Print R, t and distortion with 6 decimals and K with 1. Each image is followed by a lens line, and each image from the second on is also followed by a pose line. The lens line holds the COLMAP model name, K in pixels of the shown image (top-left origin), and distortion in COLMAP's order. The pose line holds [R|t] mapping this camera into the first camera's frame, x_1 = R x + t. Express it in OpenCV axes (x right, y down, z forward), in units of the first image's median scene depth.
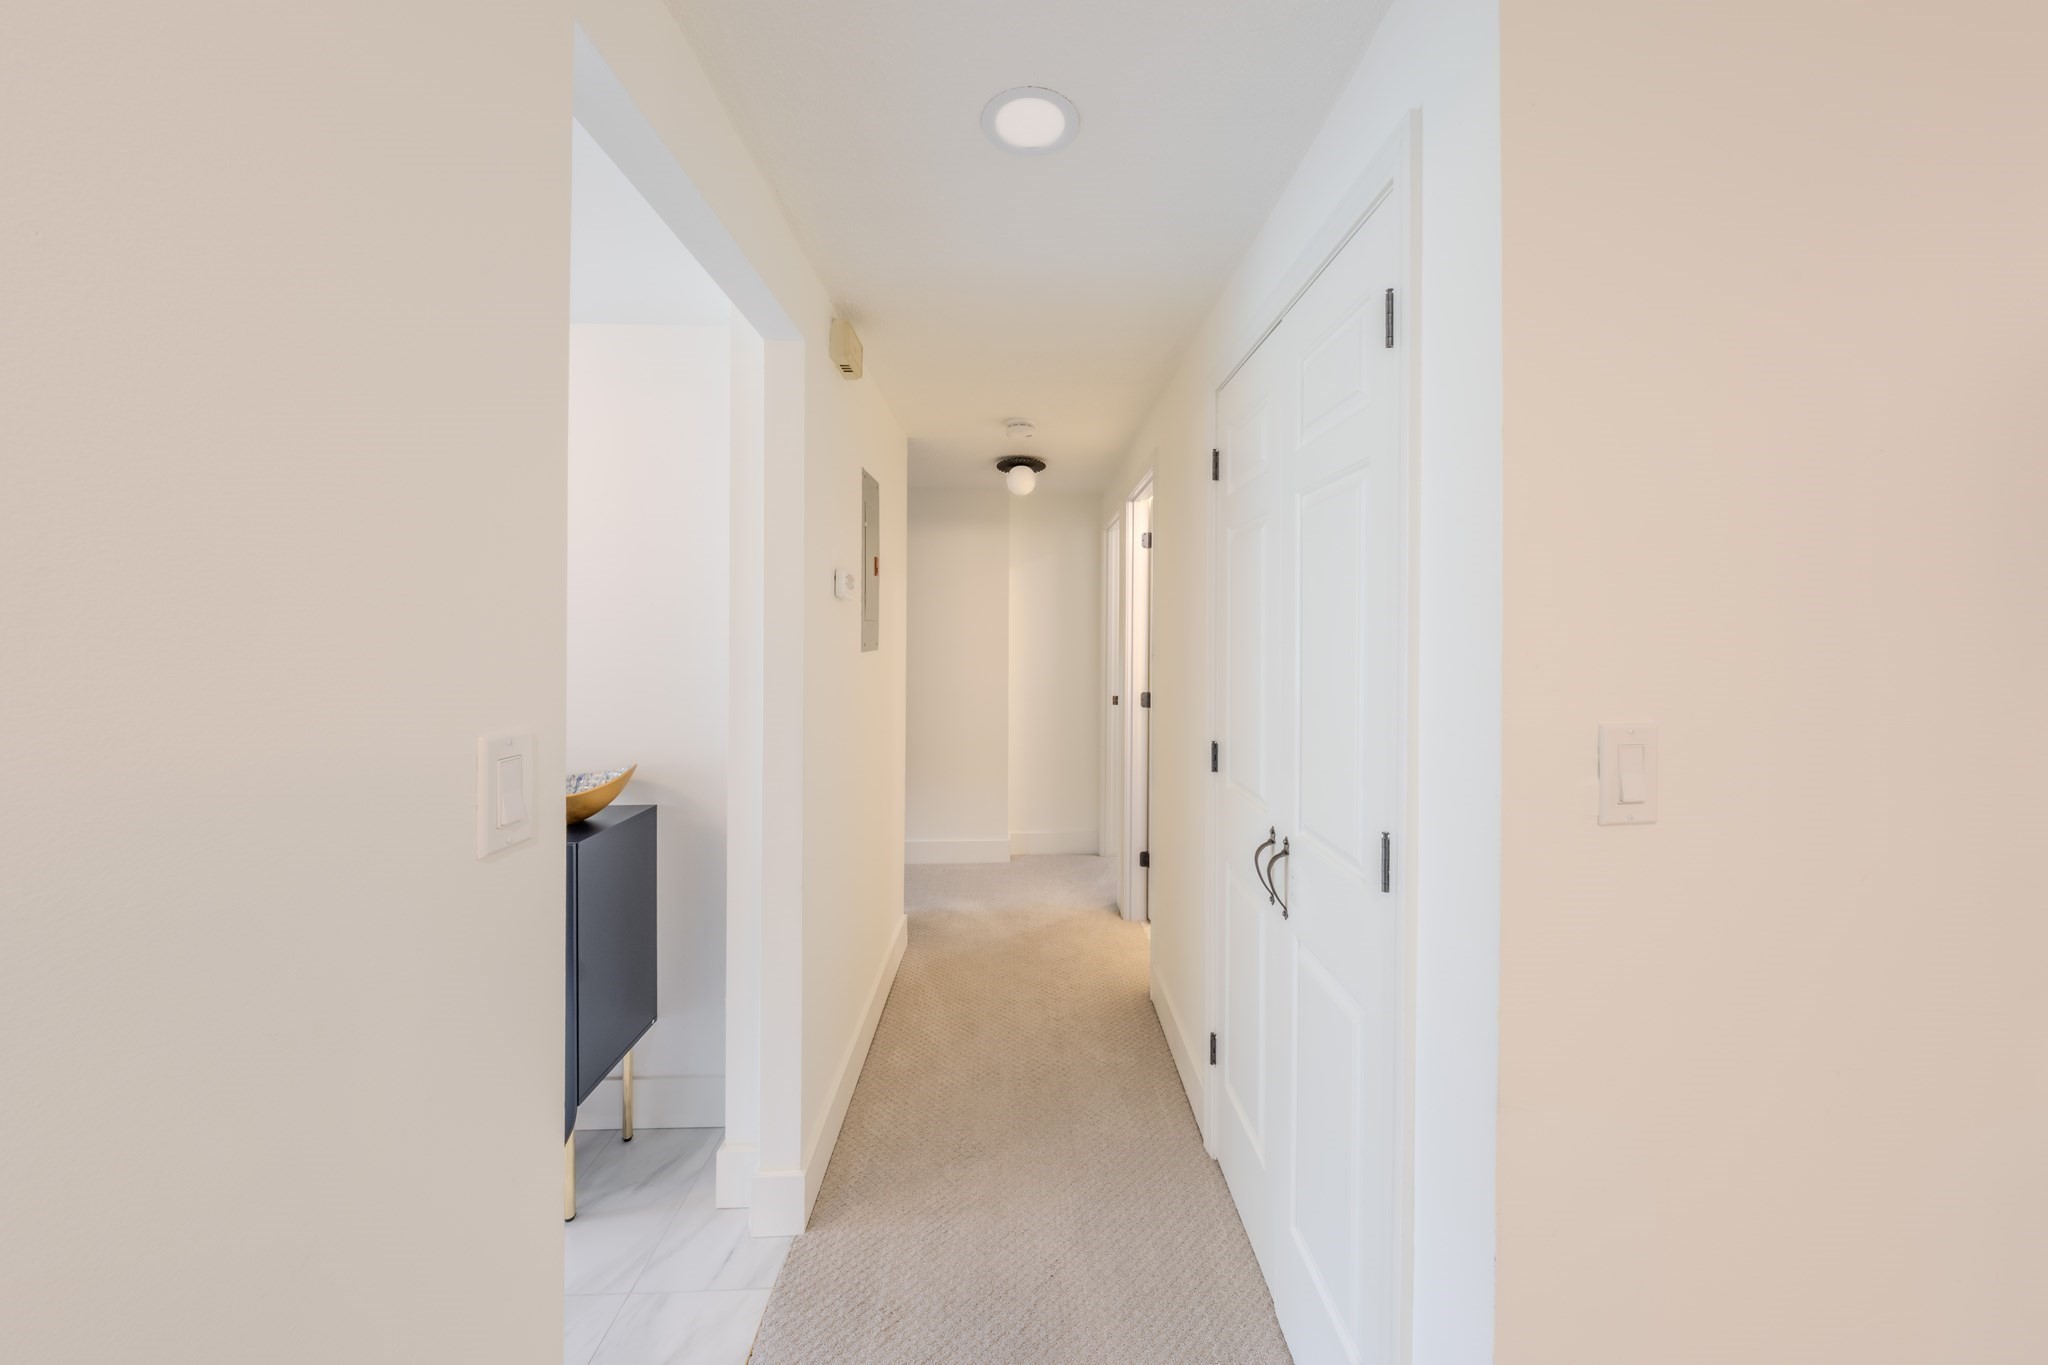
lens RADIAL K [[689.7, 0, 1029.9], [0, 689.7, 674.1], [0, 0, 1]] dist [-0.001110, -0.000384]
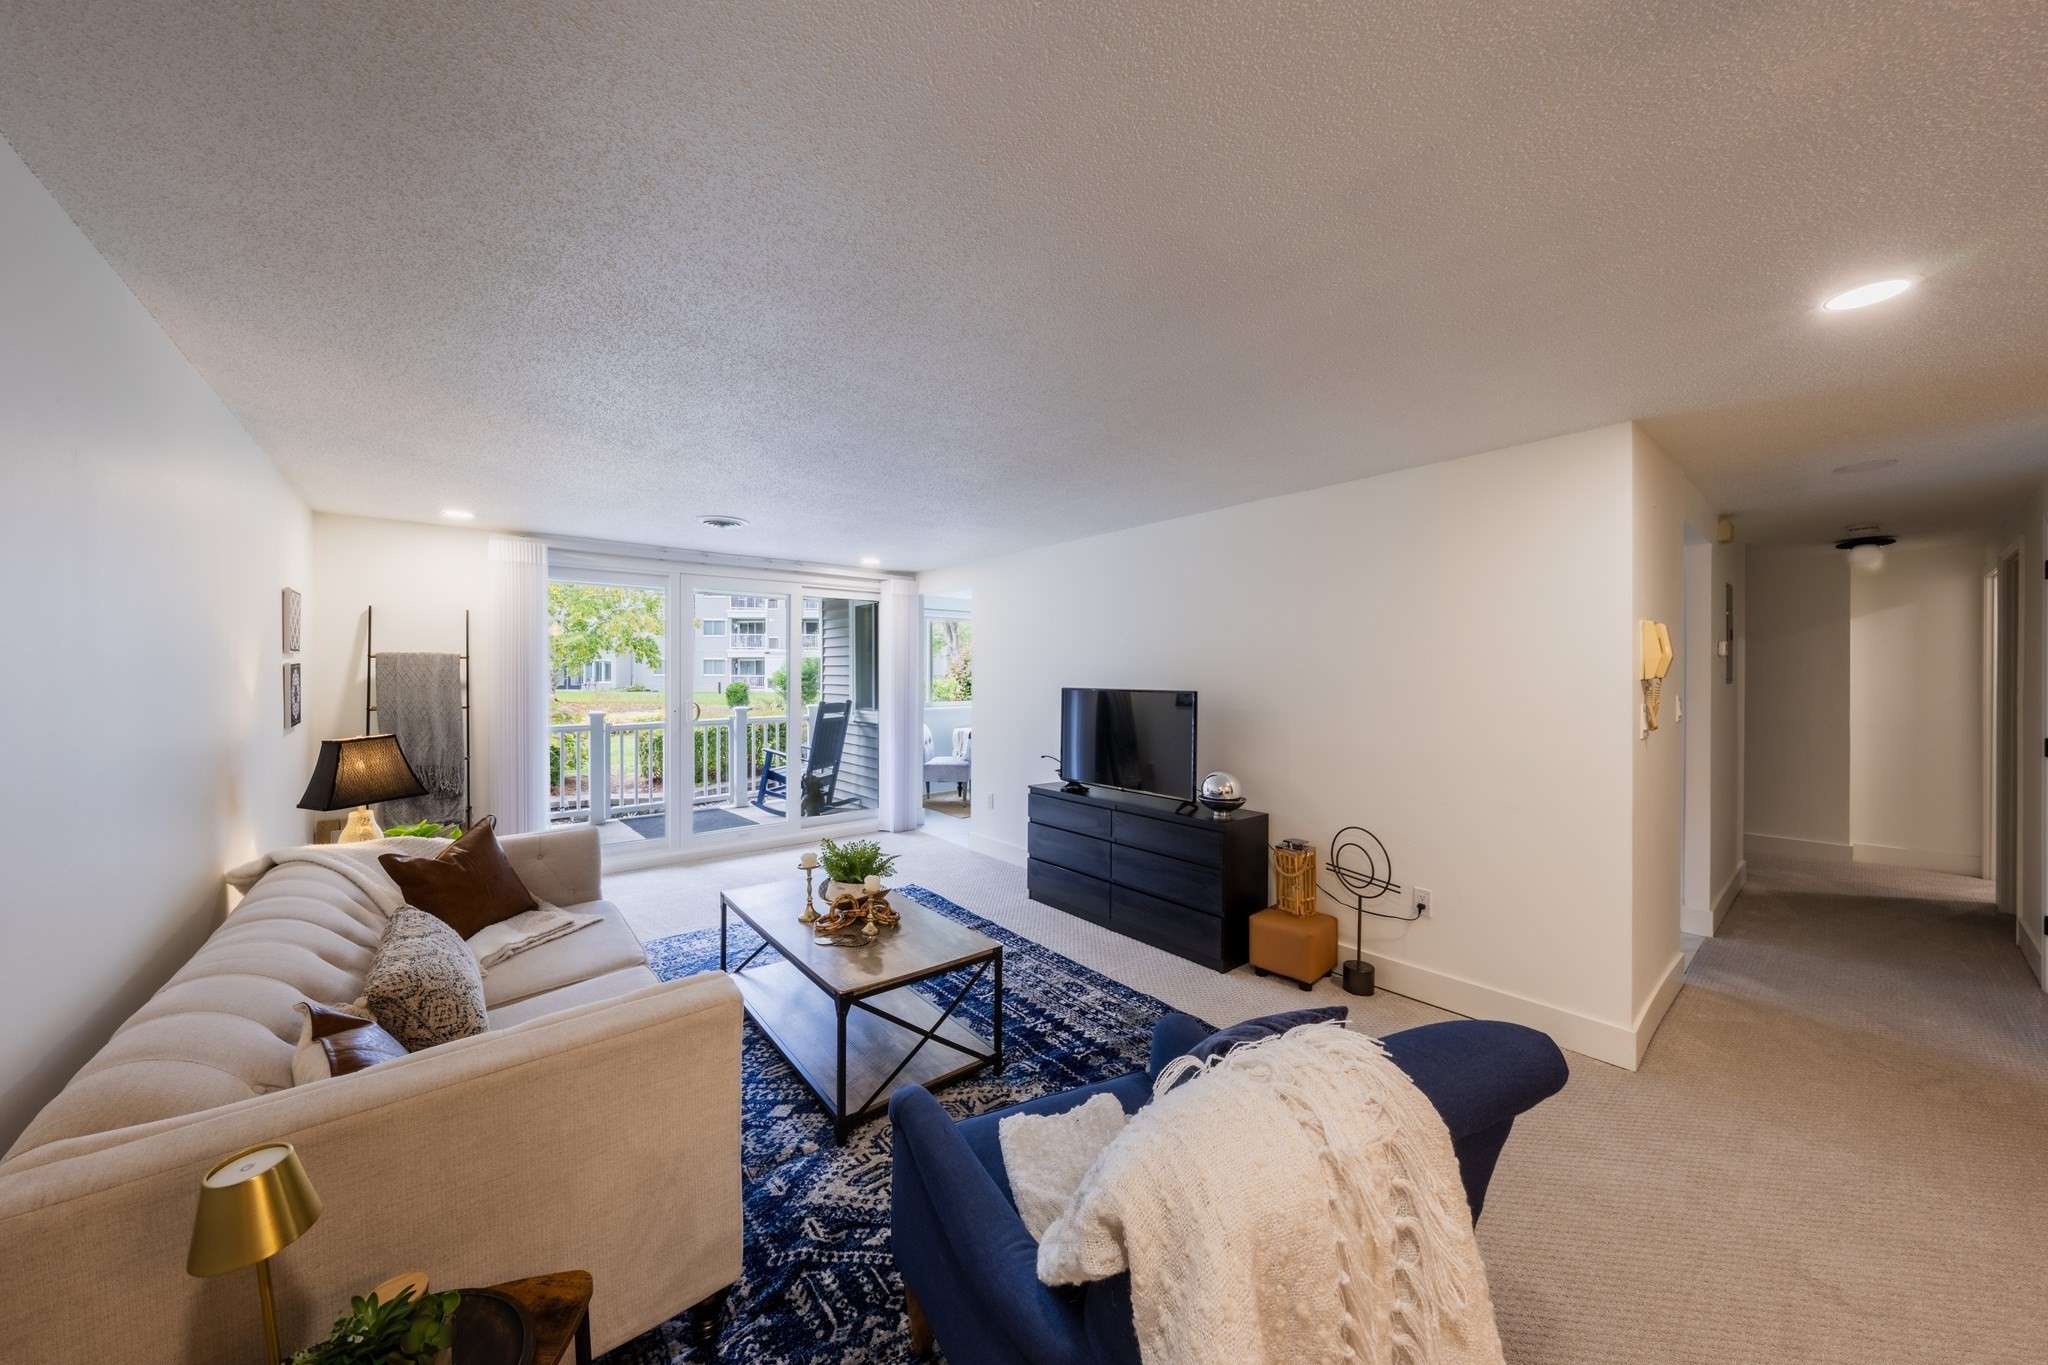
lens RADIAL K [[689.7, 0, 1029.9], [0, 689.7, 674.1], [0, 0, 1]] dist [-0.001110, -0.000384]
pose [[0.616868, -0.005145, -0.787050, 0.044443], [-0.022906, 0.999438, -0.024487, 0.019036], [0.786733, 0.033133, 0.616403, -1.182595]]
